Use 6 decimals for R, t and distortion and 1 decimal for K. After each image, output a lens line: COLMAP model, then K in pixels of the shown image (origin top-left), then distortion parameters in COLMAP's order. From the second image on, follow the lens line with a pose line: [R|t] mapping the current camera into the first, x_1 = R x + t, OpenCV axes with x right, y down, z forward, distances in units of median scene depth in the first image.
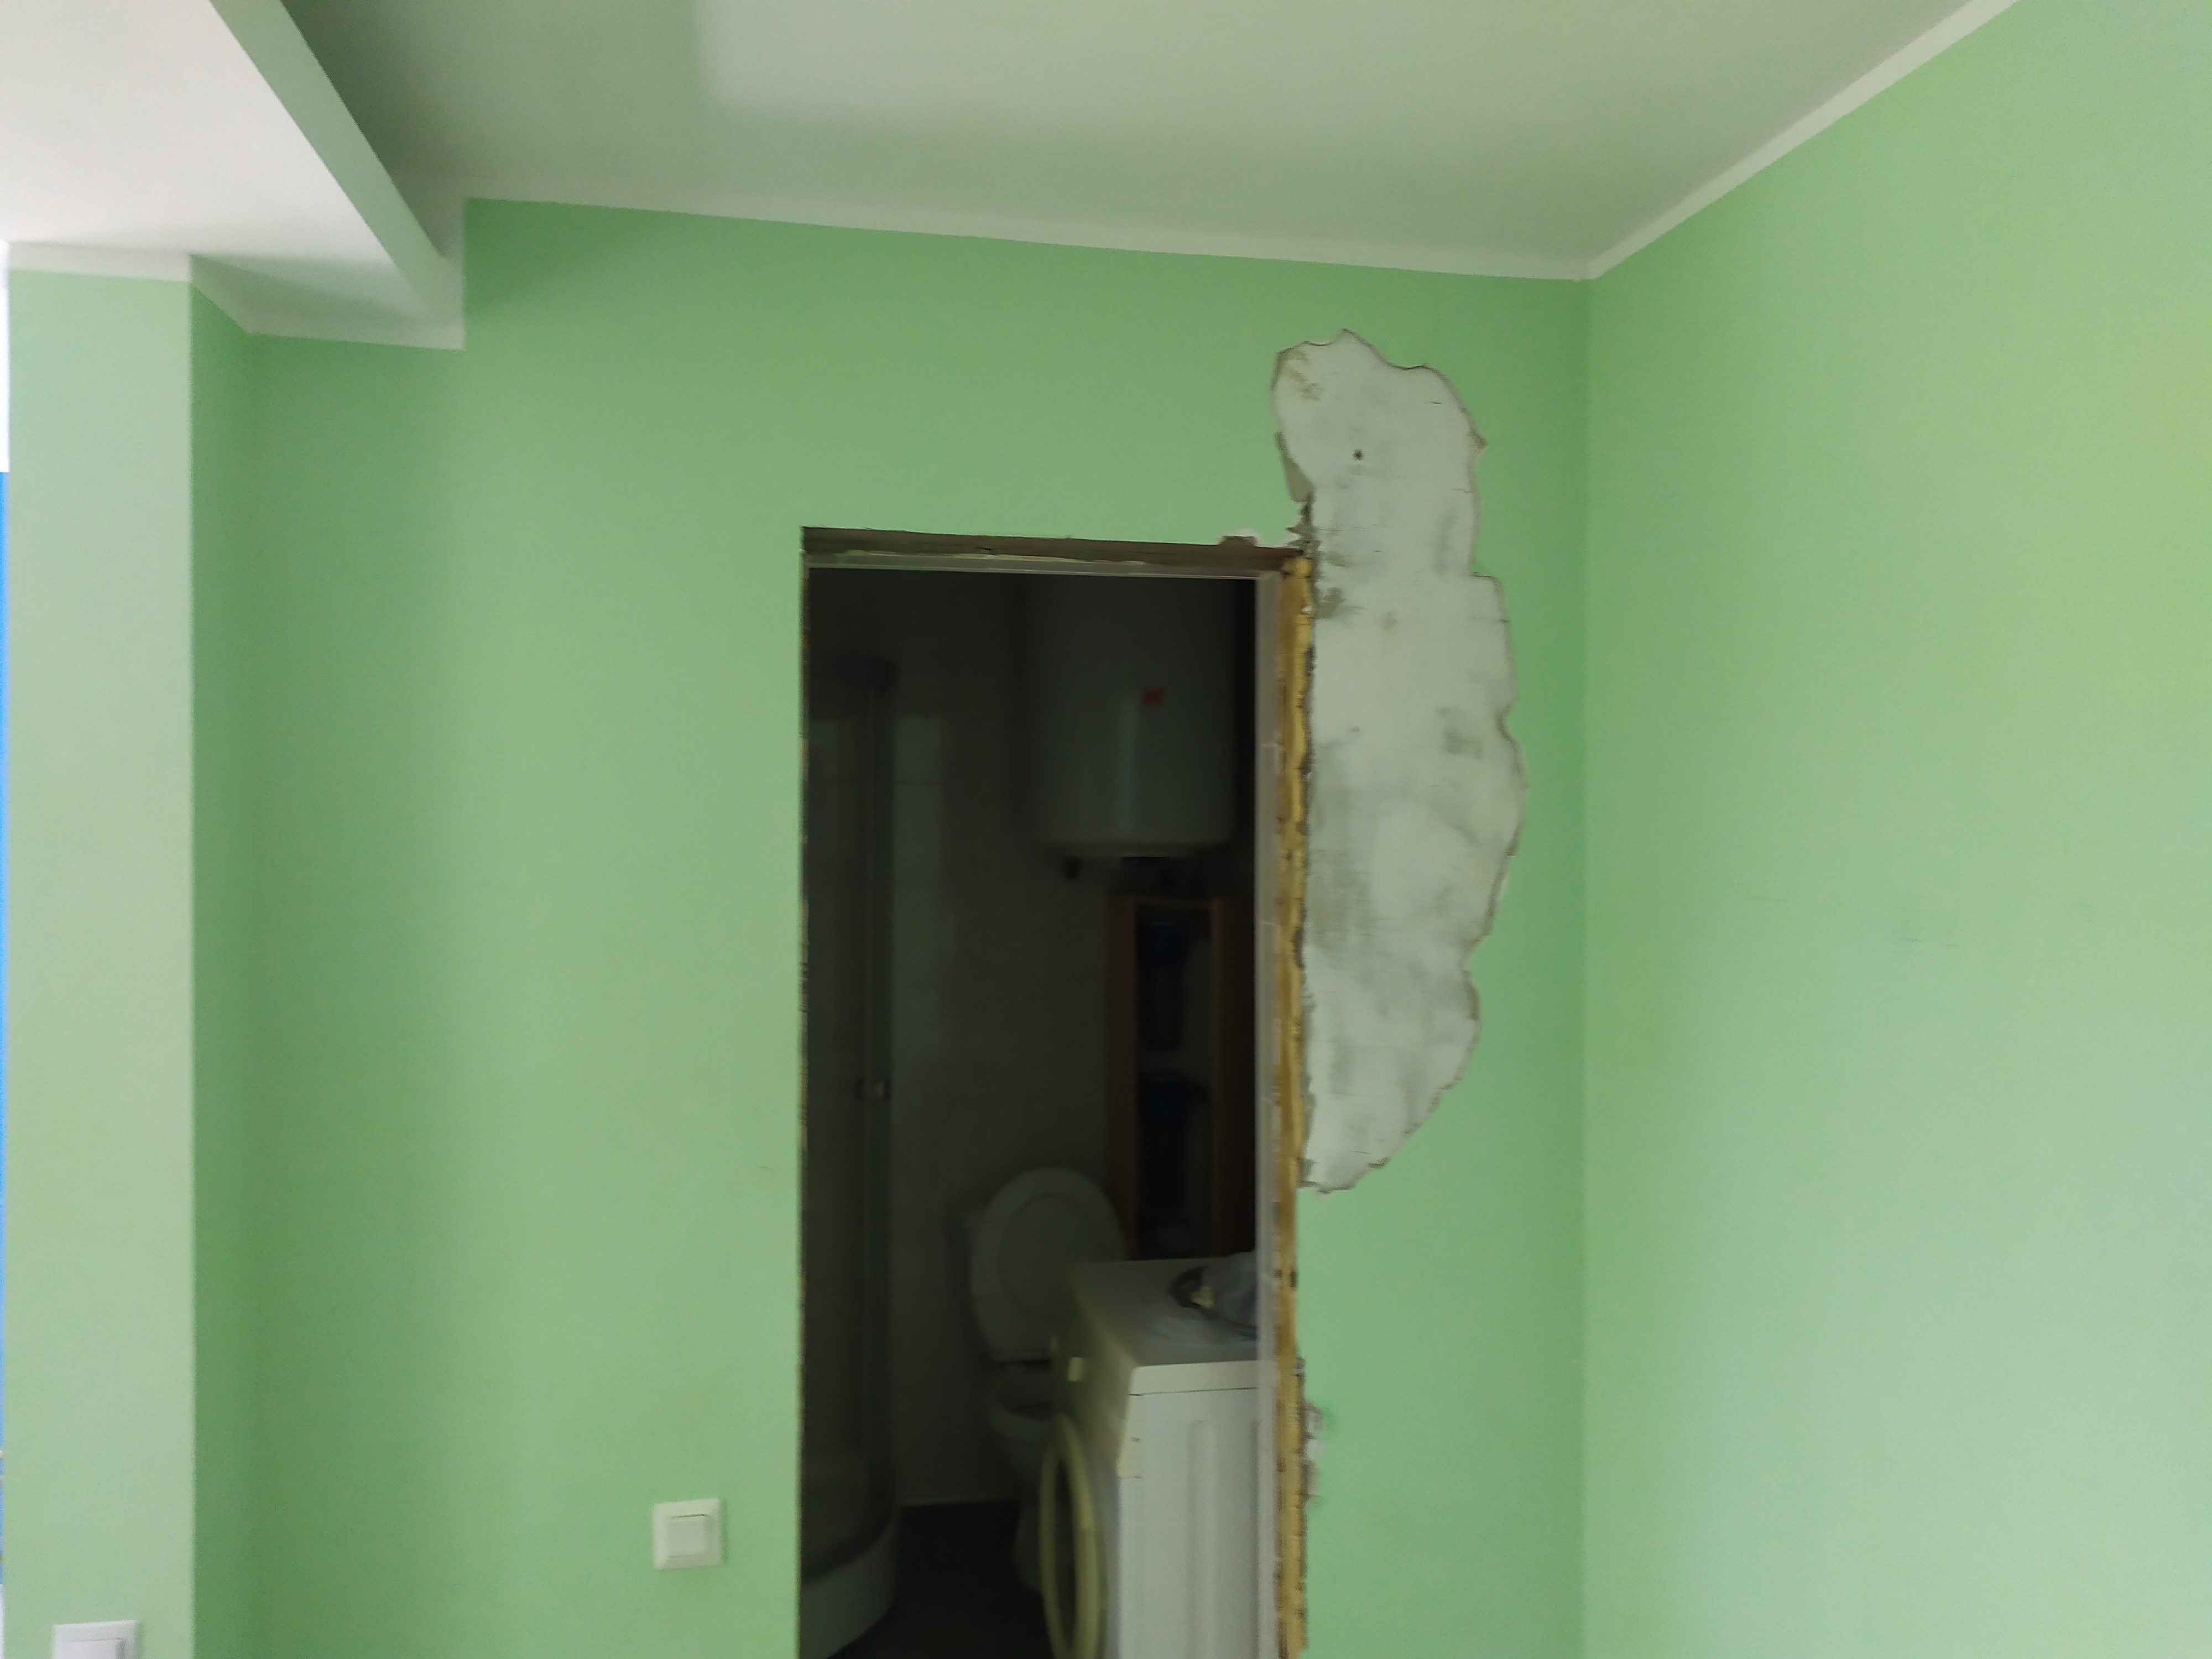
lens RADIAL K [[1765.1, 0, 1106.0], [0, 1765.1, 829.5], [0, 0, 1]] dist [0.038866, 0.000424]
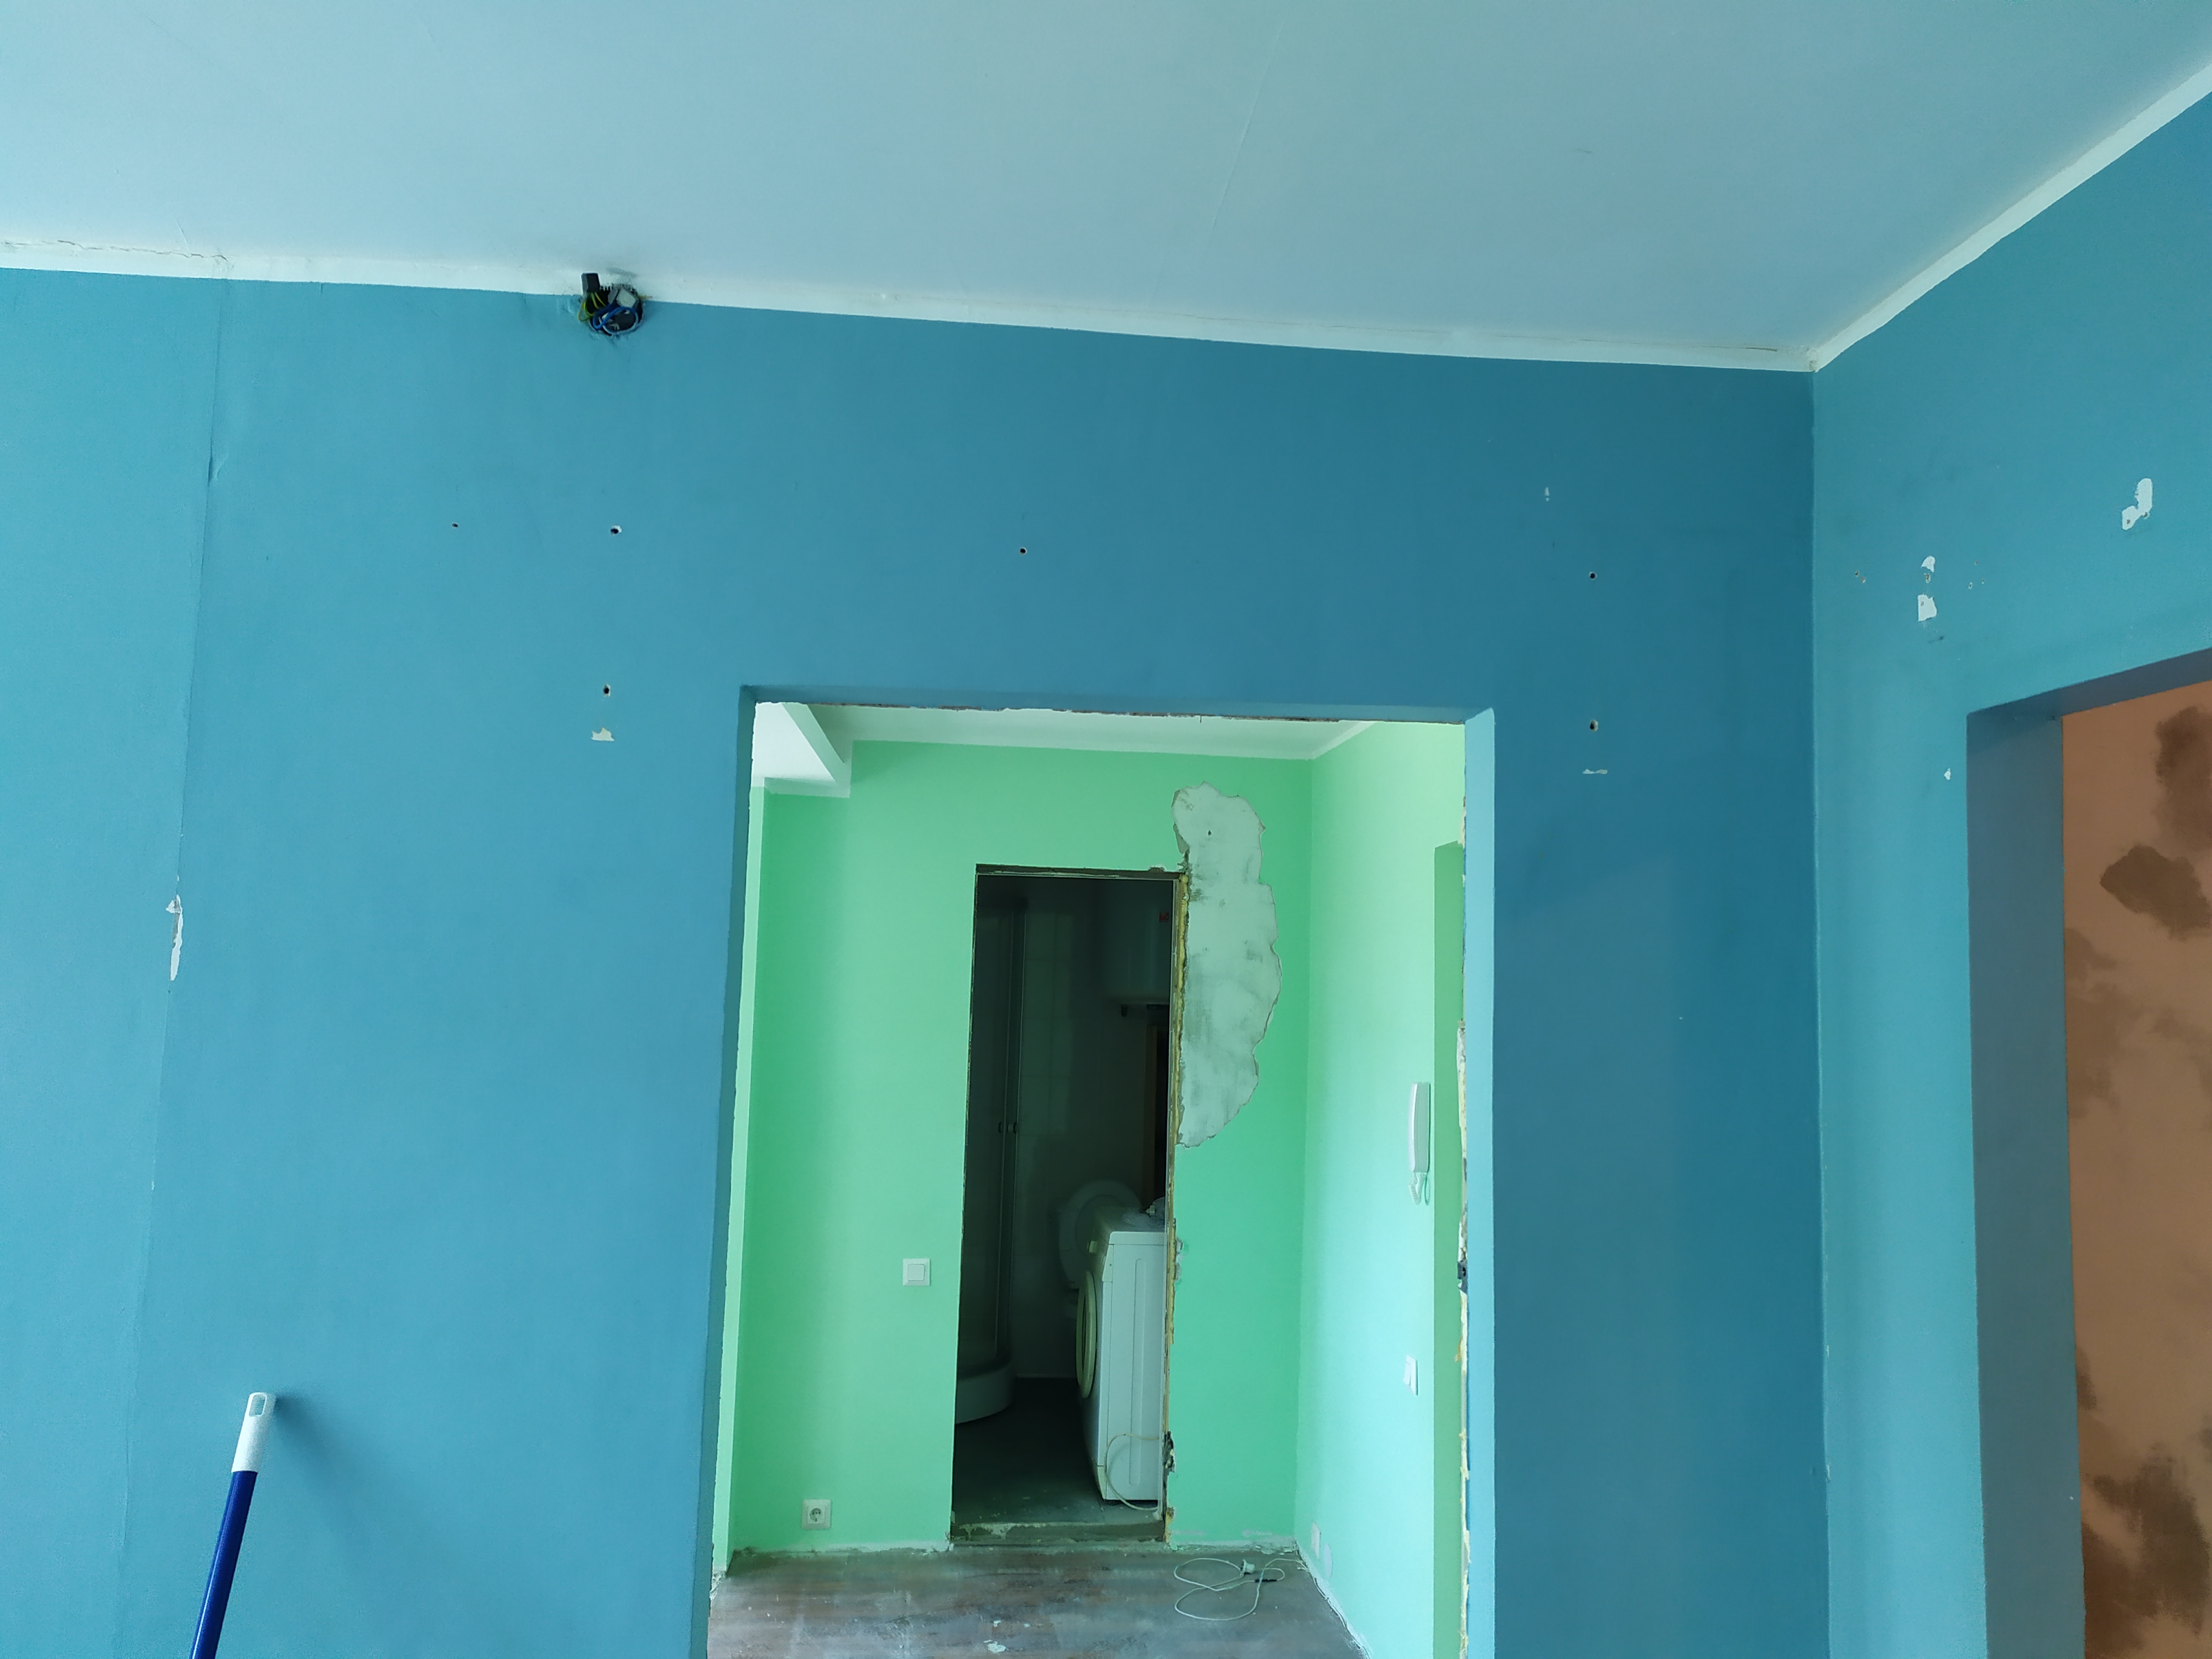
lens RADIAL K [[1765.1, 0, 1106.0], [0, 1765.1, 829.5], [0, 0, 1]] dist [0.038866, 0.000424]
pose [[0.994694, 0.018937, -0.101118, 0.242376], [-0.027923, 0.995711, -0.088205, -0.003935], [0.099014, 0.090561, 0.990957, -1.346748]]
